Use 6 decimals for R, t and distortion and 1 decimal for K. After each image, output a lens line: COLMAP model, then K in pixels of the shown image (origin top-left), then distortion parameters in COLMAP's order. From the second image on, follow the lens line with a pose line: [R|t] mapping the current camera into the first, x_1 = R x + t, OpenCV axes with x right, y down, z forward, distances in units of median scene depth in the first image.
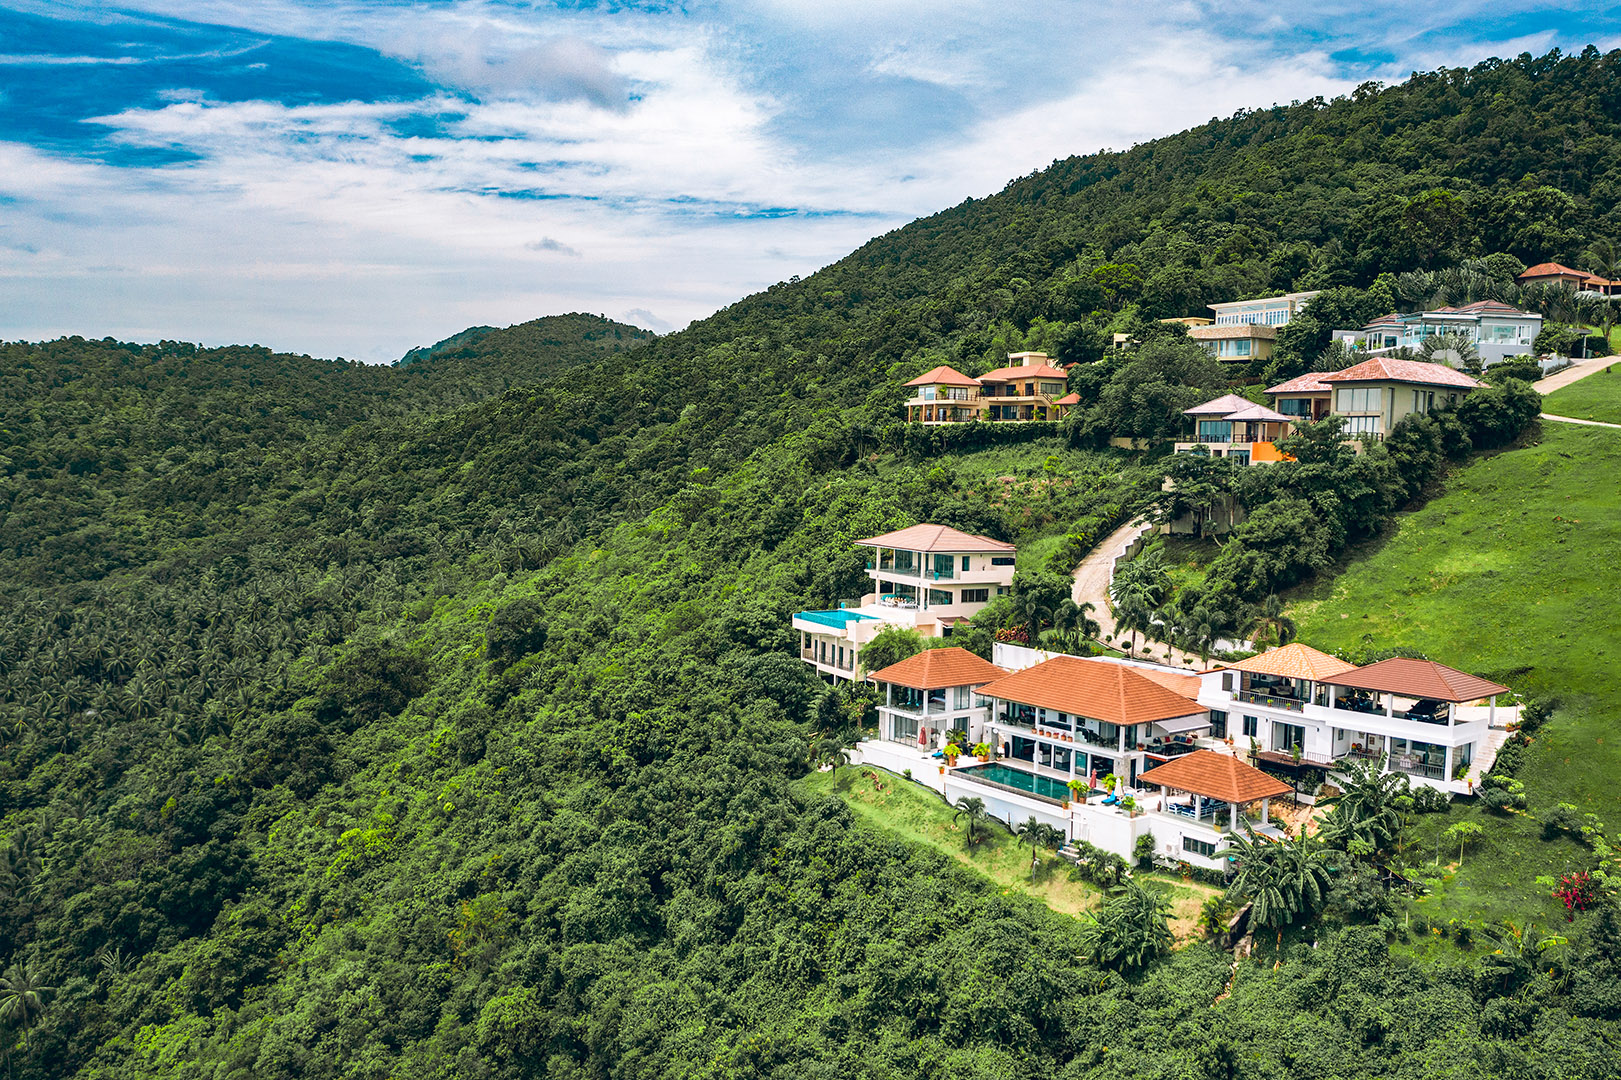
lens RADIAL K [[1382.7, 0, 872.3], [0, 1382.7, 566.0], [0, 0, 1]] dist [-0.008983, -0.000955]
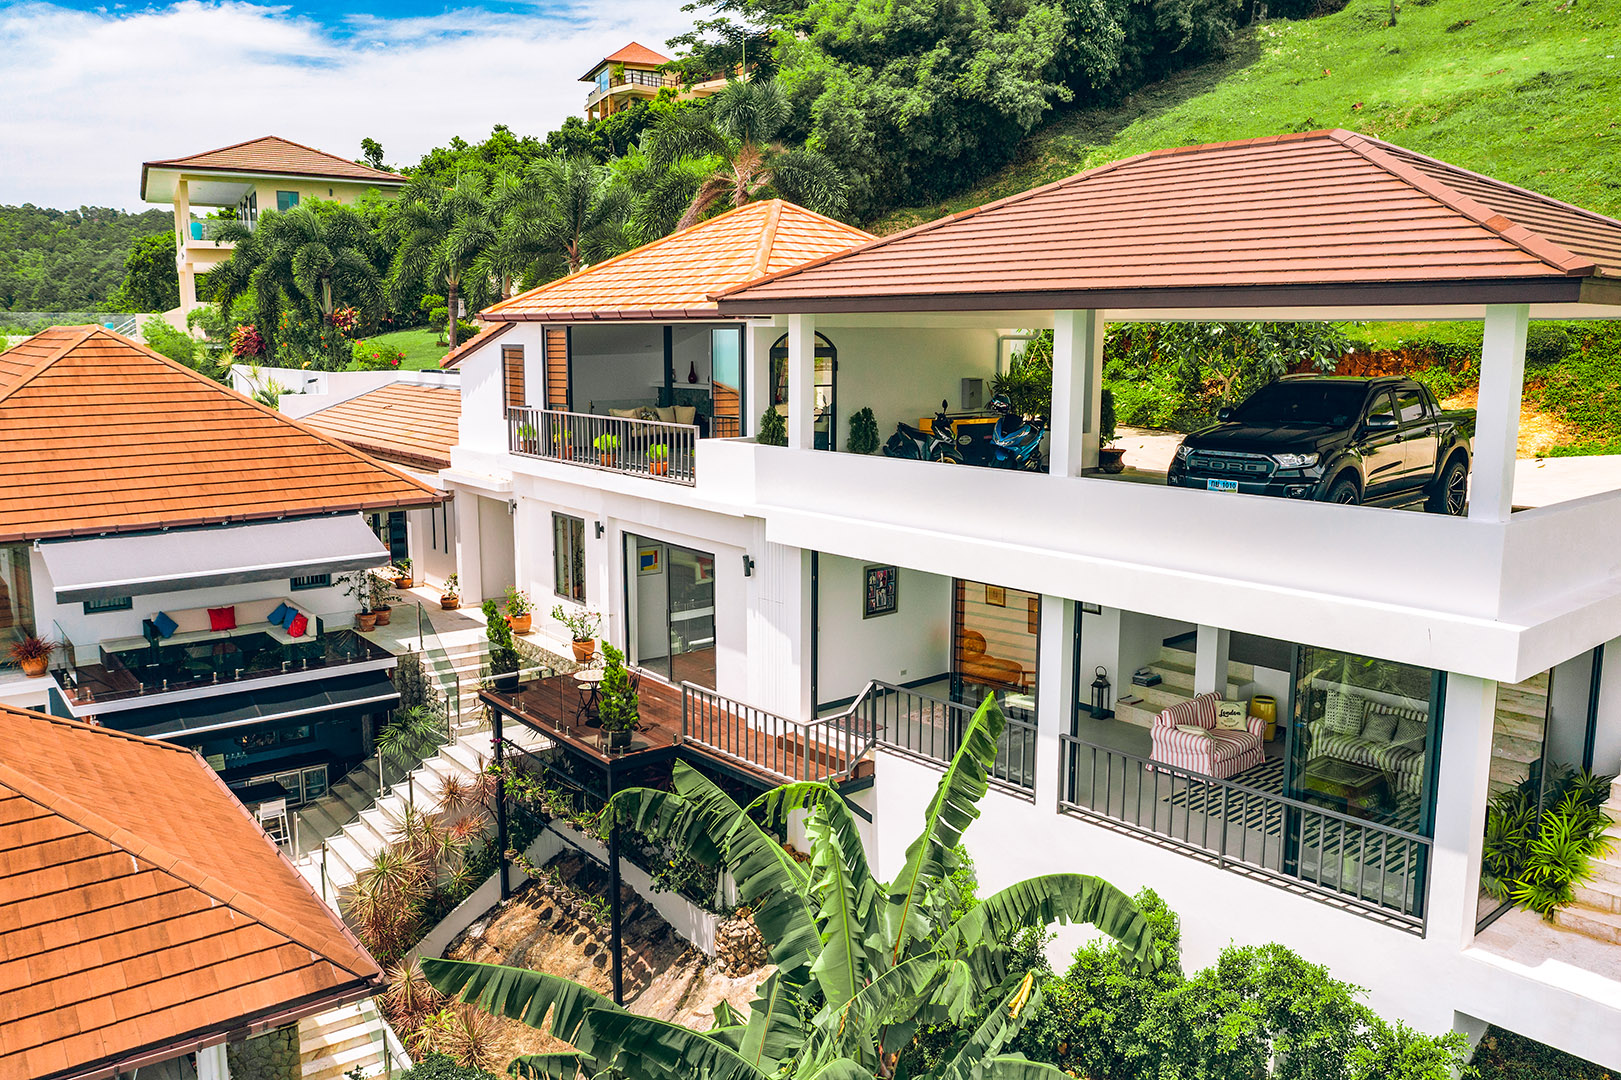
lens RADIAL K [[1320.1, 0, 810.5], [0, 1320.1, 540.0], [0, 0, 1]] dist [-0.005818, -0.001812]
pose [[0.999934, -0.007874, -0.008368, 0.268277], [0.008469, 0.997249, 0.073640, 0.081858], [0.007765, -0.073706, 0.997250, 0.657675]]
